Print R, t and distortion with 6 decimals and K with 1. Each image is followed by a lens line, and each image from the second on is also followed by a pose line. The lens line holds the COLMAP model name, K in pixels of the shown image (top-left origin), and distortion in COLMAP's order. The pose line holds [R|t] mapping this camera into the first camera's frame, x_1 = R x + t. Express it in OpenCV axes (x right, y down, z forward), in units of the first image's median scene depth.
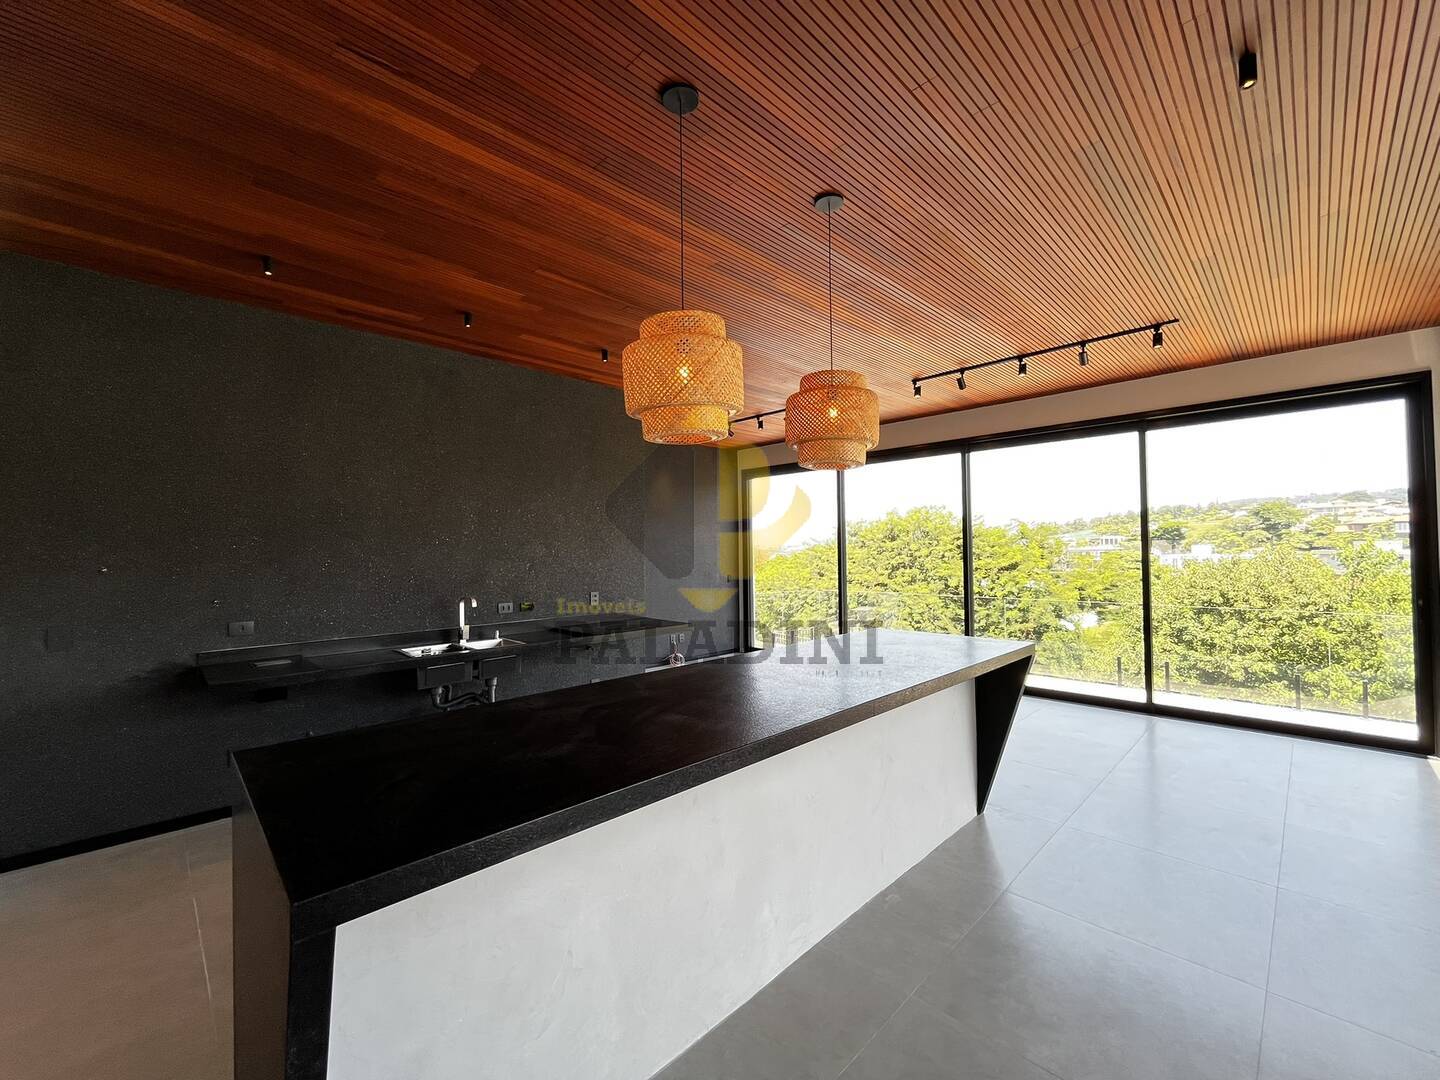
lens RADIAL K [[589.7, 0, 716.1], [0, 589.7, 541.5], [0, 0, 1]] dist [-0.002202, -0.000272]
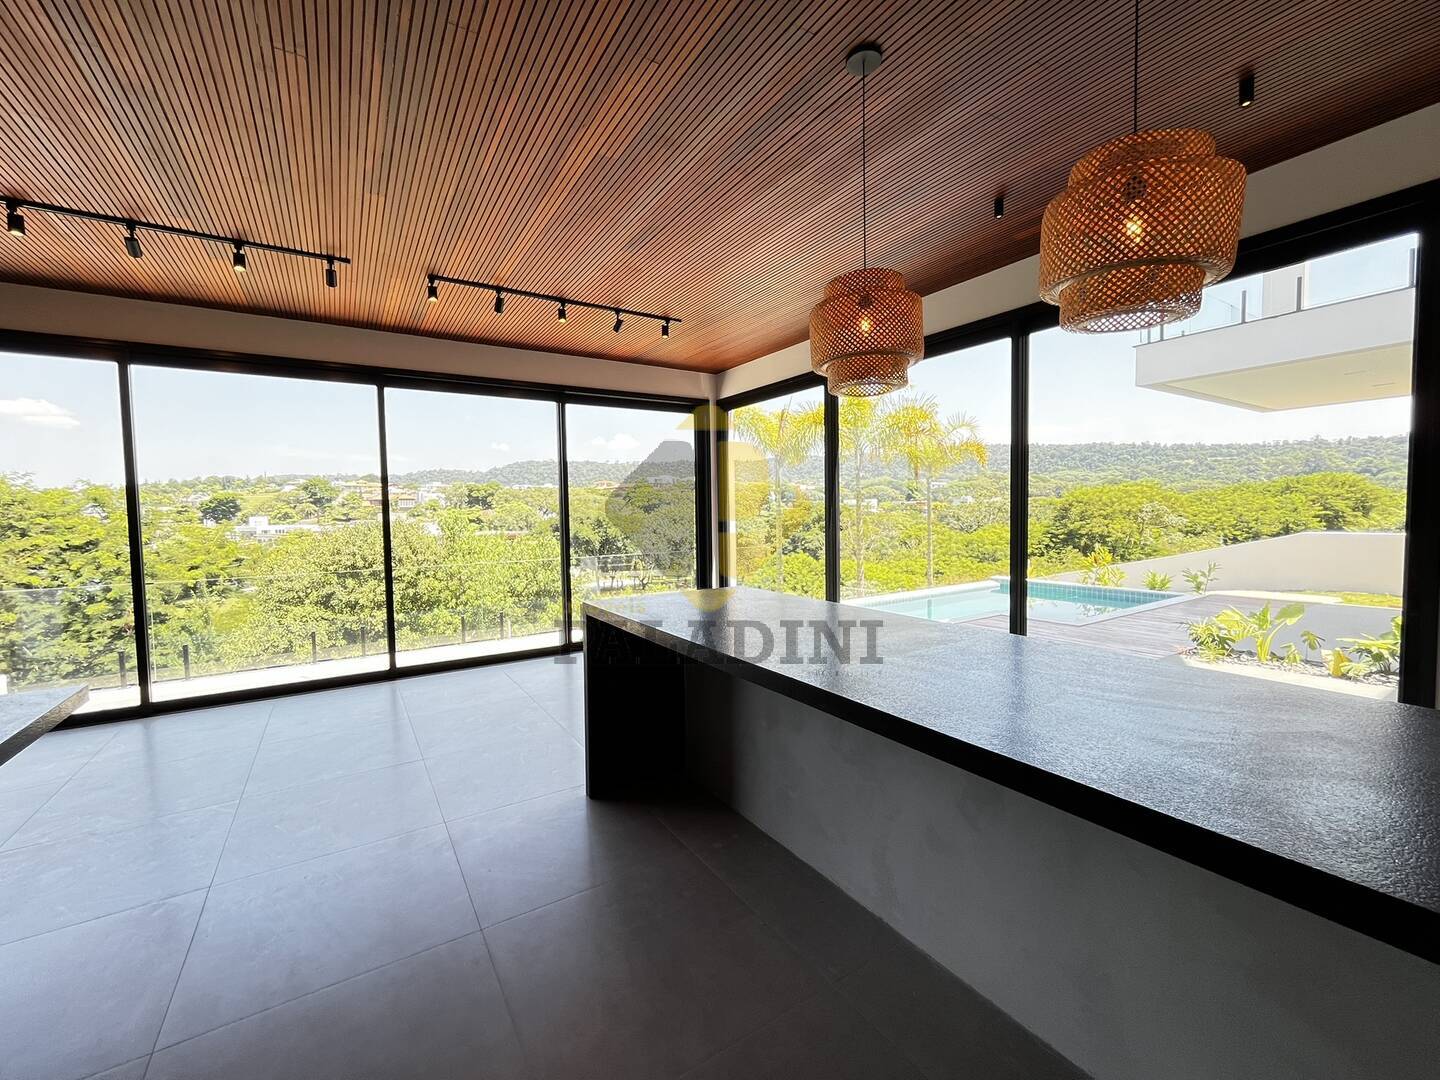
lens RADIAL K [[589.7, 0, 716.8], [0, 589.7, 536.7], [0, 0, 1]] dist [-0.002202, -0.000272]
pose [[0.206564, -0.035738, 0.977780, -0.052459], [-0.002310, 0.999312, 0.037013, 0.004030], [-0.978430, -0.009905, 0.206340, 0.080397]]
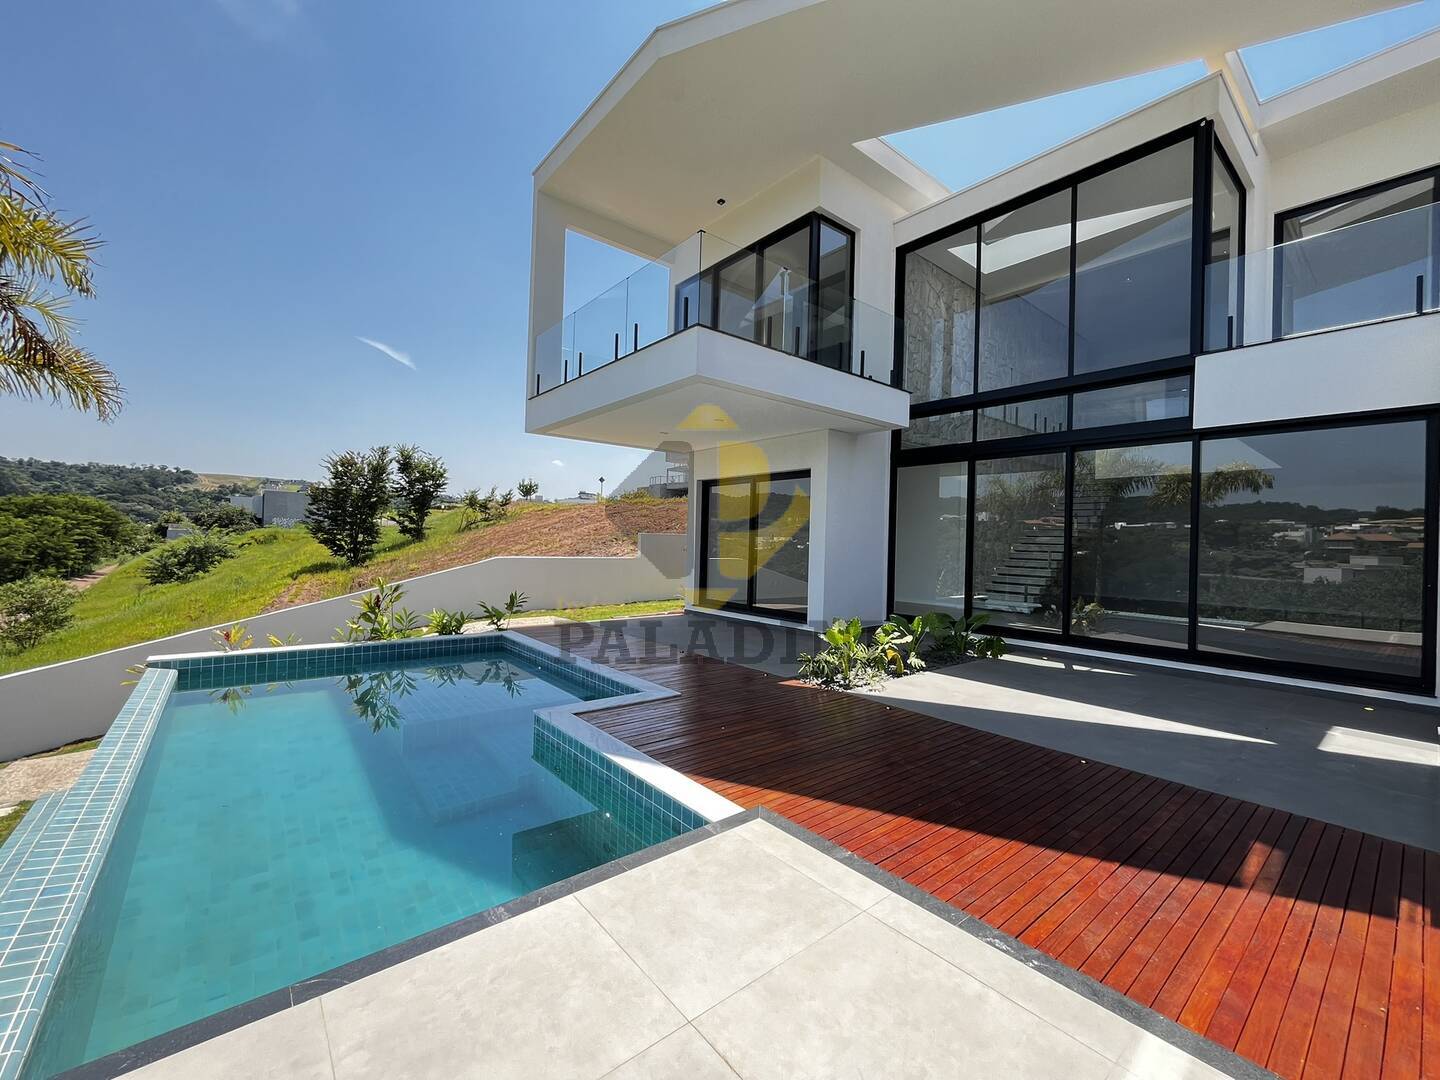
lens RADIAL K [[589.7, 0, 717.0], [0, 589.7, 538.7], [0, 0, 1]] dist [-0.002202, -0.000272]
pose [[-0.995887, -0.016137, 0.089153, 0.207584], [-0.018598, 0.999467, -0.026846, 0.010295], [-0.088672, -0.028394, -0.995656, 0.152470]]
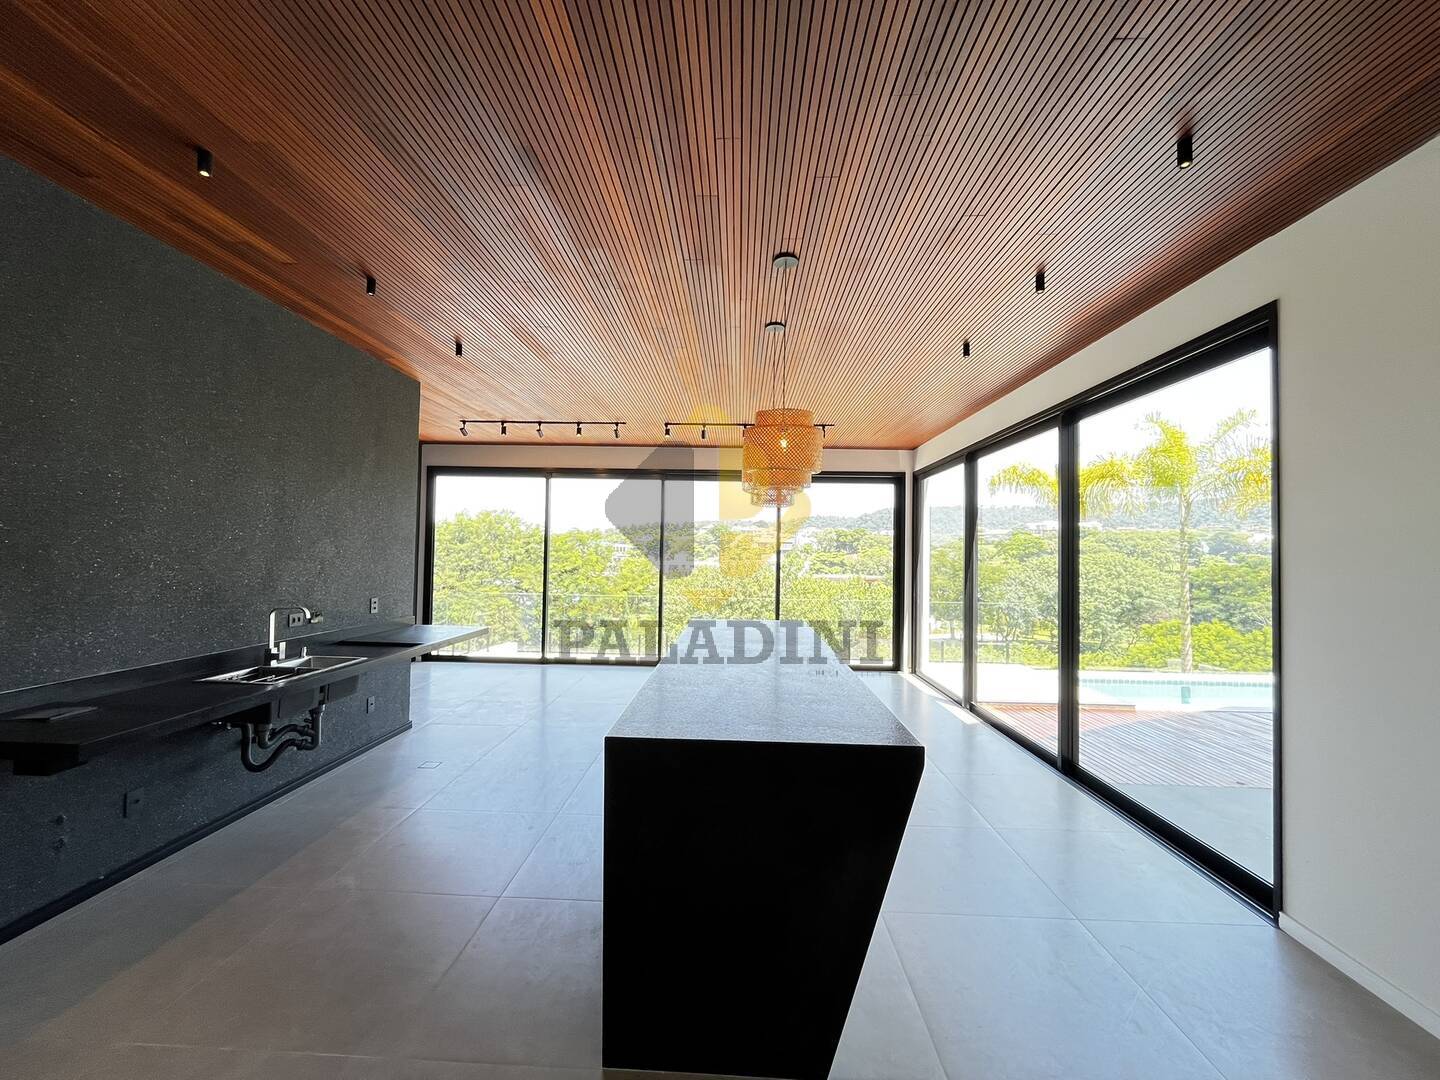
lens RADIAL K [[589.7, 0, 716.1], [0, 589.7, 546.8], [0, 0, 1]] dist [-0.002202, -0.000272]
pose [[0.726380, 0.034726, 0.686415, -0.071509], [-0.038058, 0.999223, -0.010277, -0.000309], [-0.686239, -0.018659, 0.727137, 0.001191]]
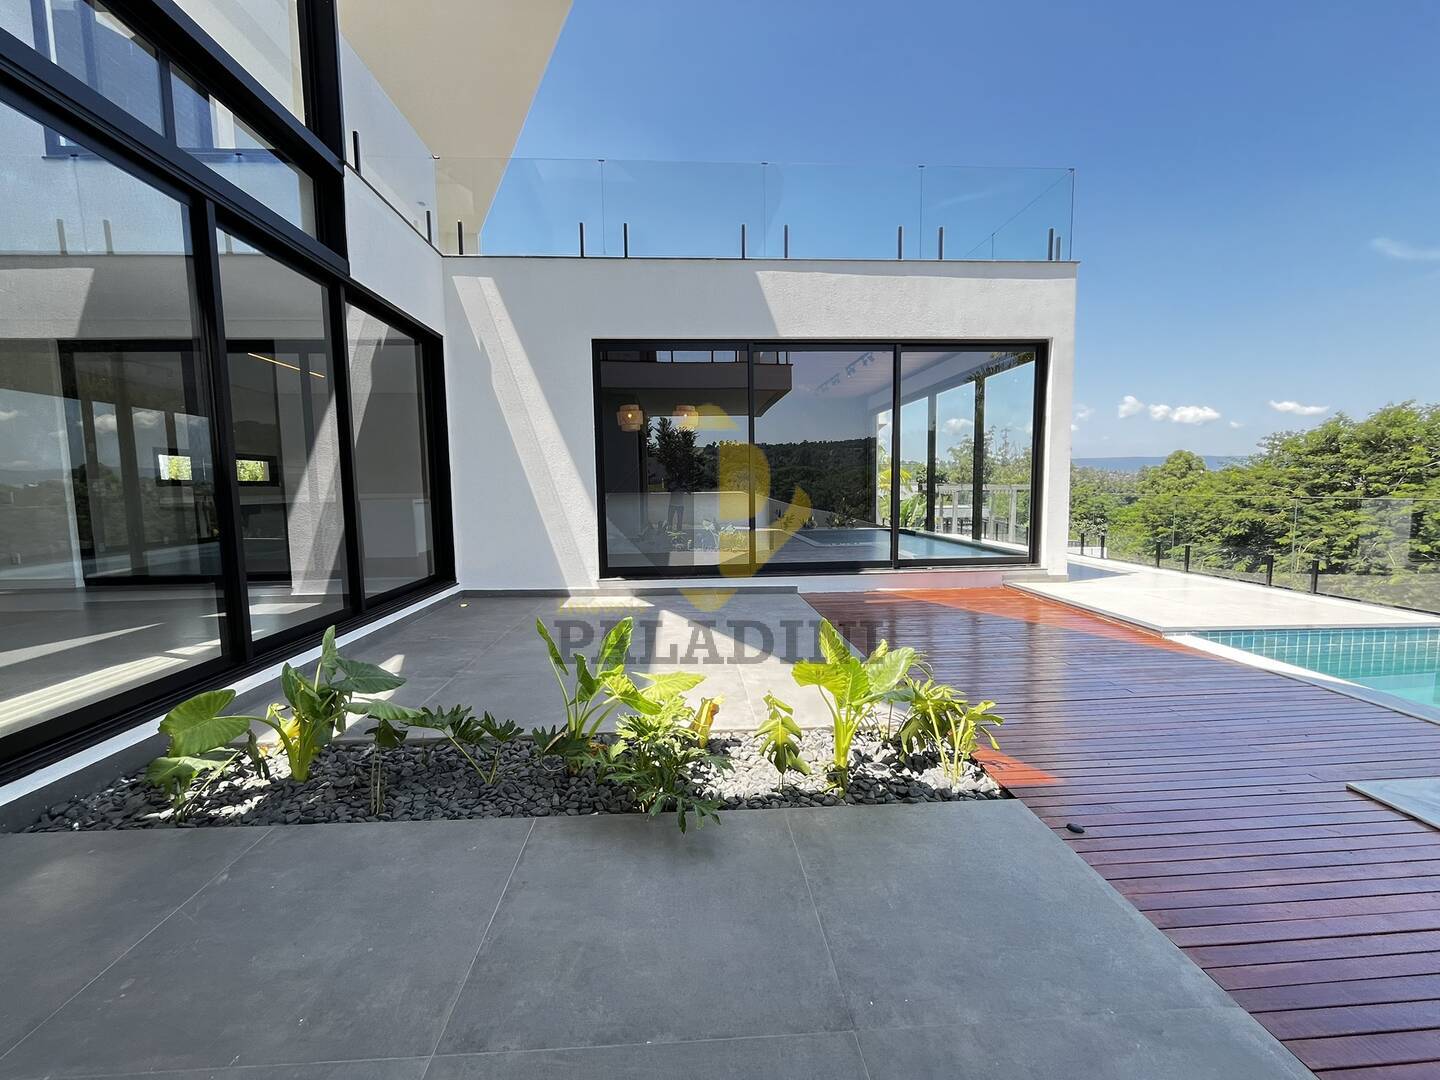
lens RADIAL K [[589.7, 0, 715.7], [0, 589.7, 535.5], [0, 0, 1]] dist [-0.002202, -0.000272]
pose [[0.754036, 0.054411, -0.654576, 0.217572], [0.017788, 0.994506, 0.103159, 0.010972], [0.656592, -0.089429, 0.748925, -0.126613]]
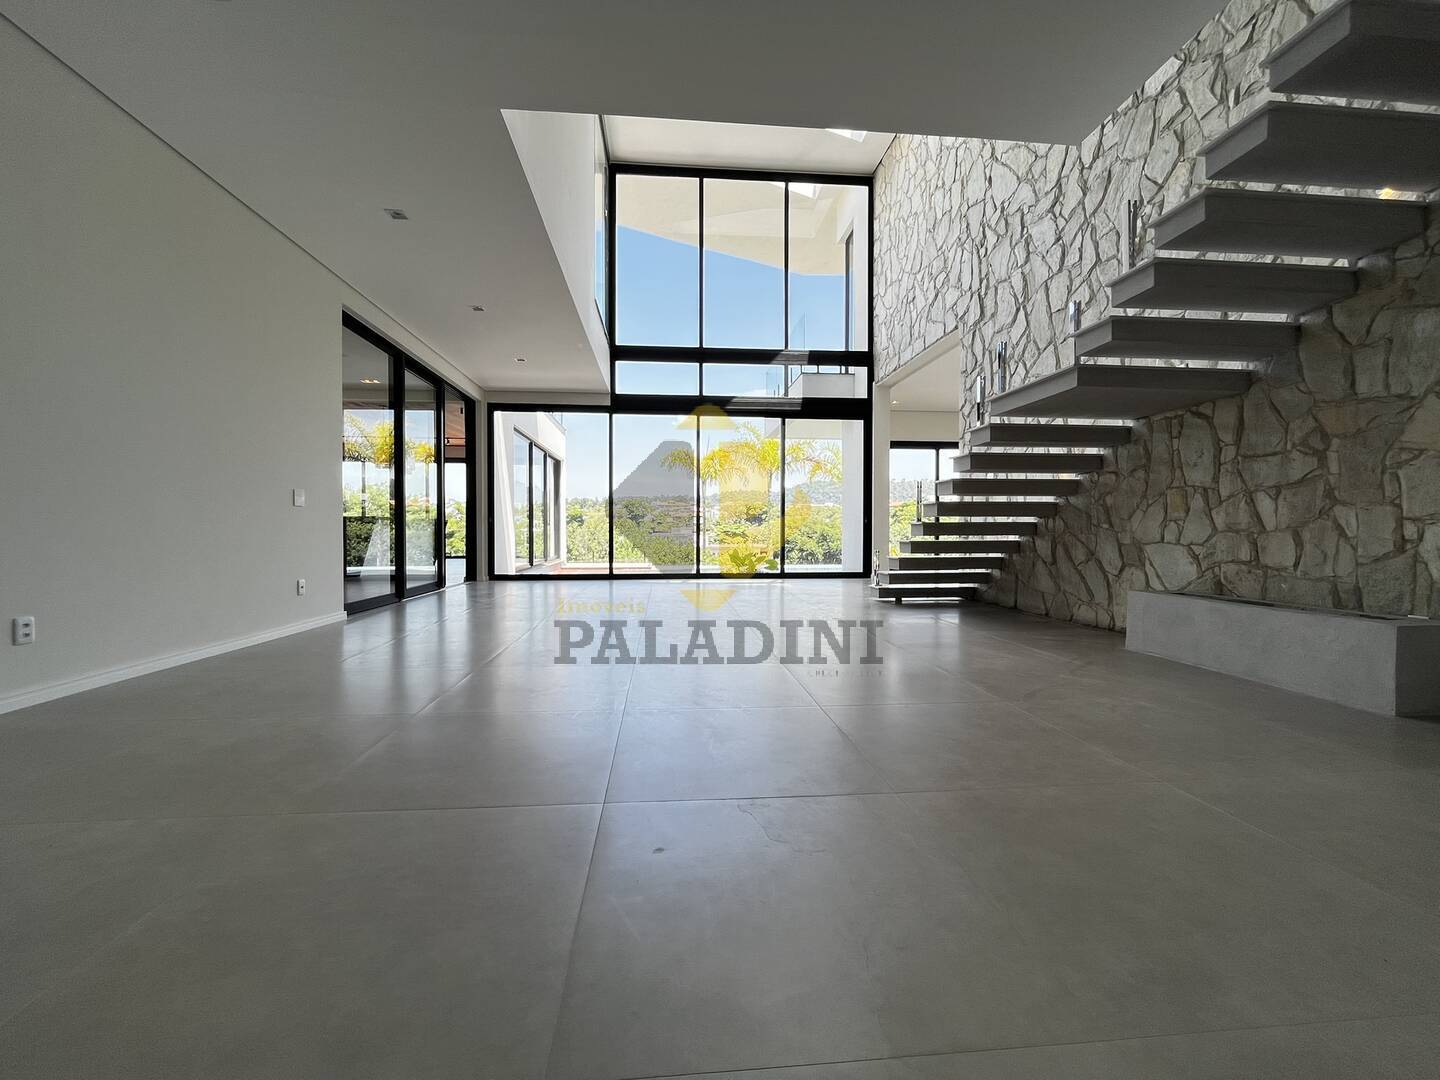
lens RADIAL K [[589.7, 0, 718.1], [0, 589.7, 529.1], [0, 0, 1]] dist [-0.002202, -0.000272]
pose [[0.632059, 0.015786, 0.774759, -0.136831], [-0.022260, 0.999750, -0.002210, 0.020241], [-0.774600, -0.015850, 0.632253, -0.293441]]
